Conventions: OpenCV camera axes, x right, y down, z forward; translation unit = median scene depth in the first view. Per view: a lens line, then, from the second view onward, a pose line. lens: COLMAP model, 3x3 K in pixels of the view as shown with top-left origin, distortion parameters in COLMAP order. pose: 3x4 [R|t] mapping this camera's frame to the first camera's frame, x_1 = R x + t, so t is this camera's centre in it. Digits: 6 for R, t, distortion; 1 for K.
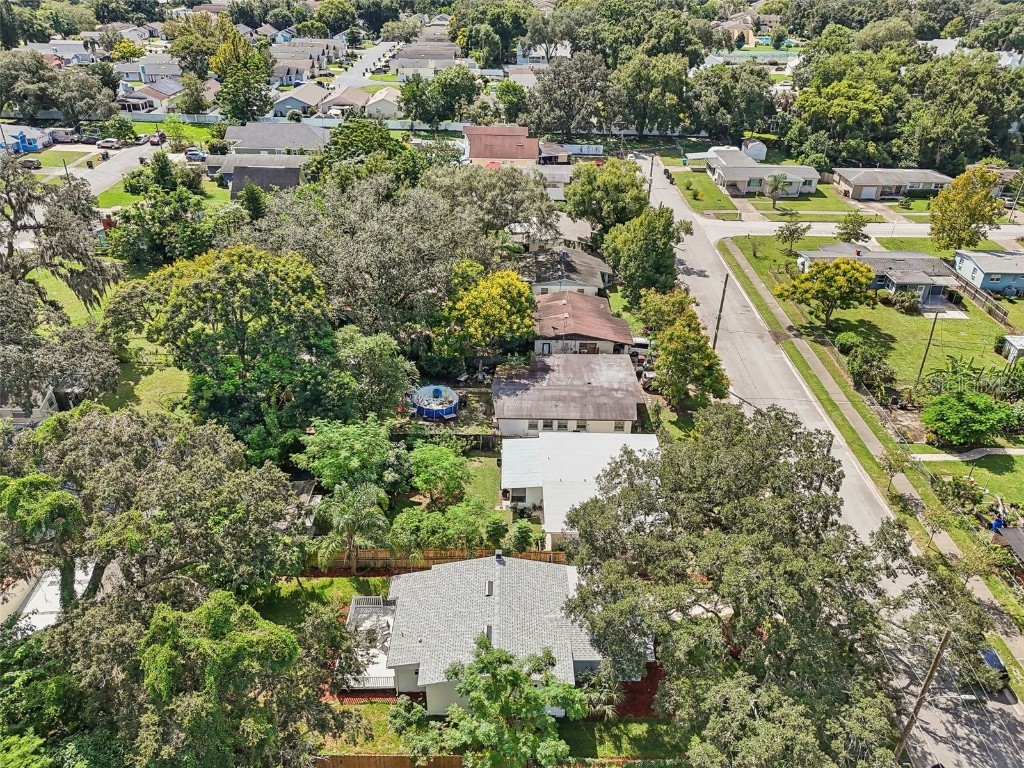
lens RADIAL K [[742.5, 0, 510.4], [0, 742.5, 399.3], [0, 0, 1]] dist [0.055548, -0.061483]
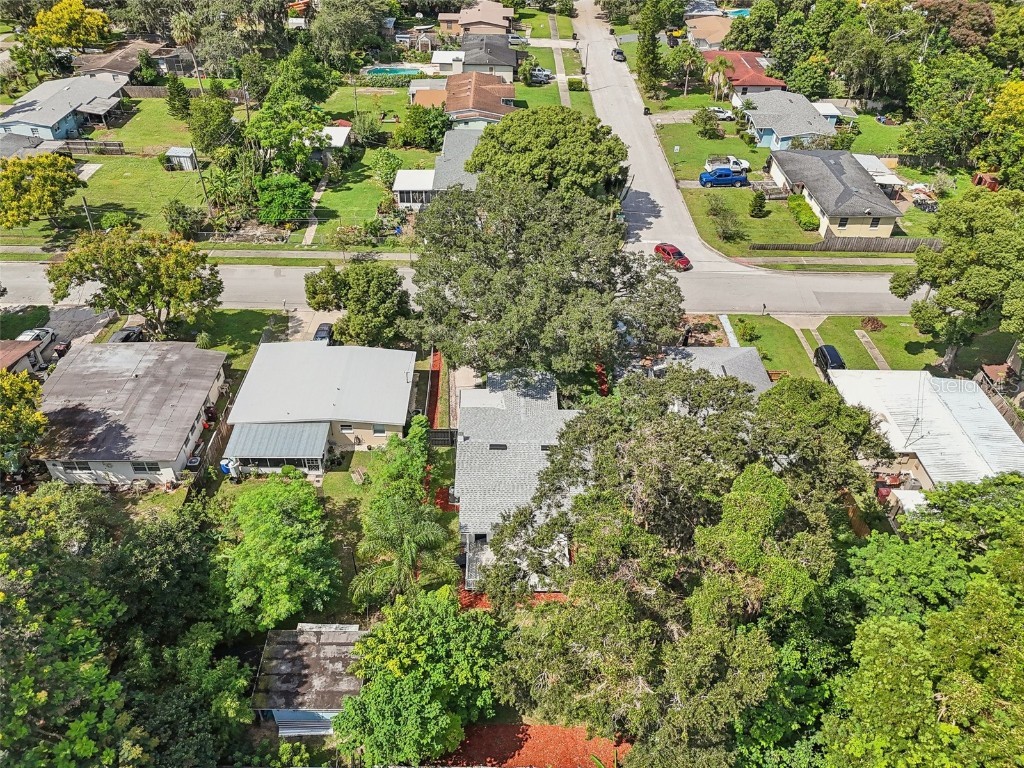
lens RADIAL K [[742.5, 0, 510.4], [0, 742.5, 399.3], [0, 0, 1]] dist [0.055548, -0.061483]
pose [[-0.015782, -0.641397, 0.767047, -0.552829], [0.498092, 0.660137, 0.562249, -0.265958], [-0.866981, 0.390933, 0.309056, 0.420777]]
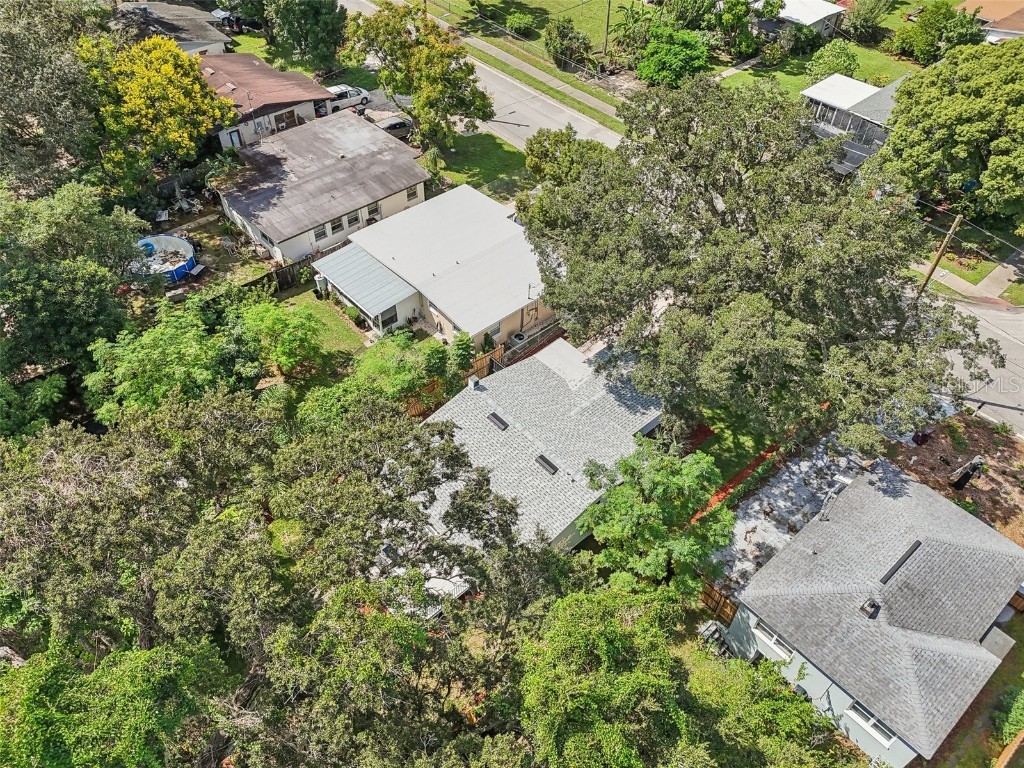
lens RADIAL K [[742.5, 0, 510.4], [0, 742.5, 399.3], [0, 0, 1]] dist [0.055548, -0.061483]
pose [[0.744283, -0.493066, 0.450477, -0.247727], [0.338538, 0.859957, 0.381924, -0.044328], [-0.575704, -0.131756, 0.806973, 0.240963]]
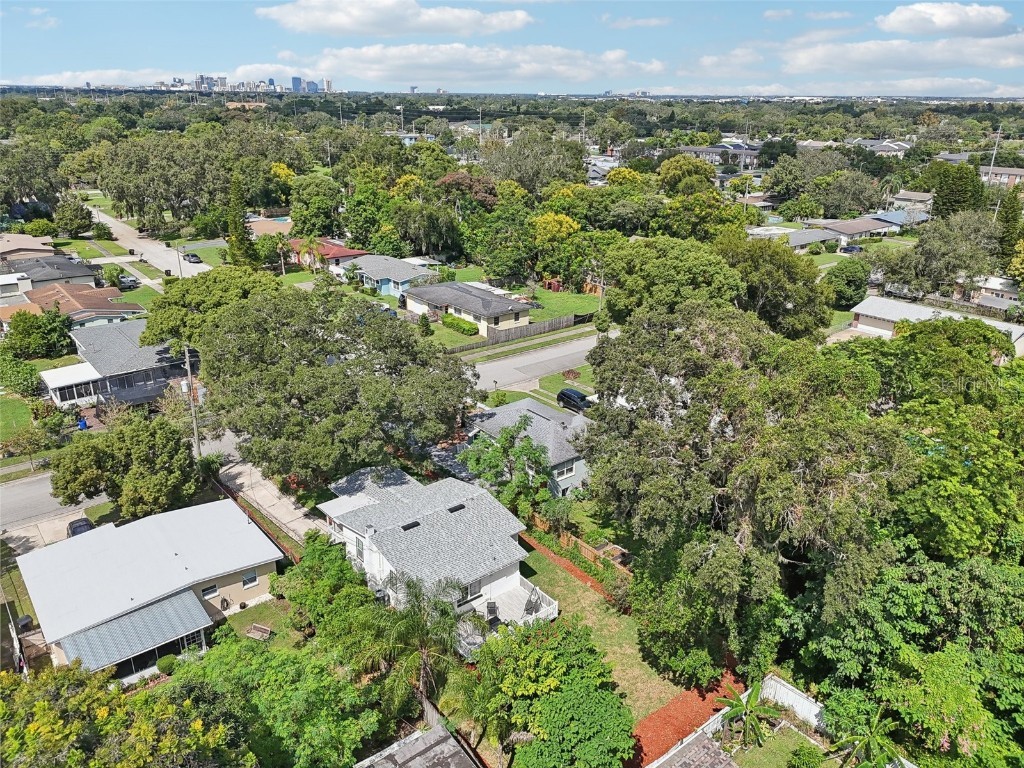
lens RADIAL K [[742.5, 0, 510.4], [0, 742.5, 399.3], [0, 0, 1]] dist [0.055548, -0.061483]
pose [[-0.638909, -0.304174, 0.706593, -0.526381], [0.381392, 0.672434, 0.634328, -0.304463], [-0.668083, 0.674767, -0.313615, 0.750718]]
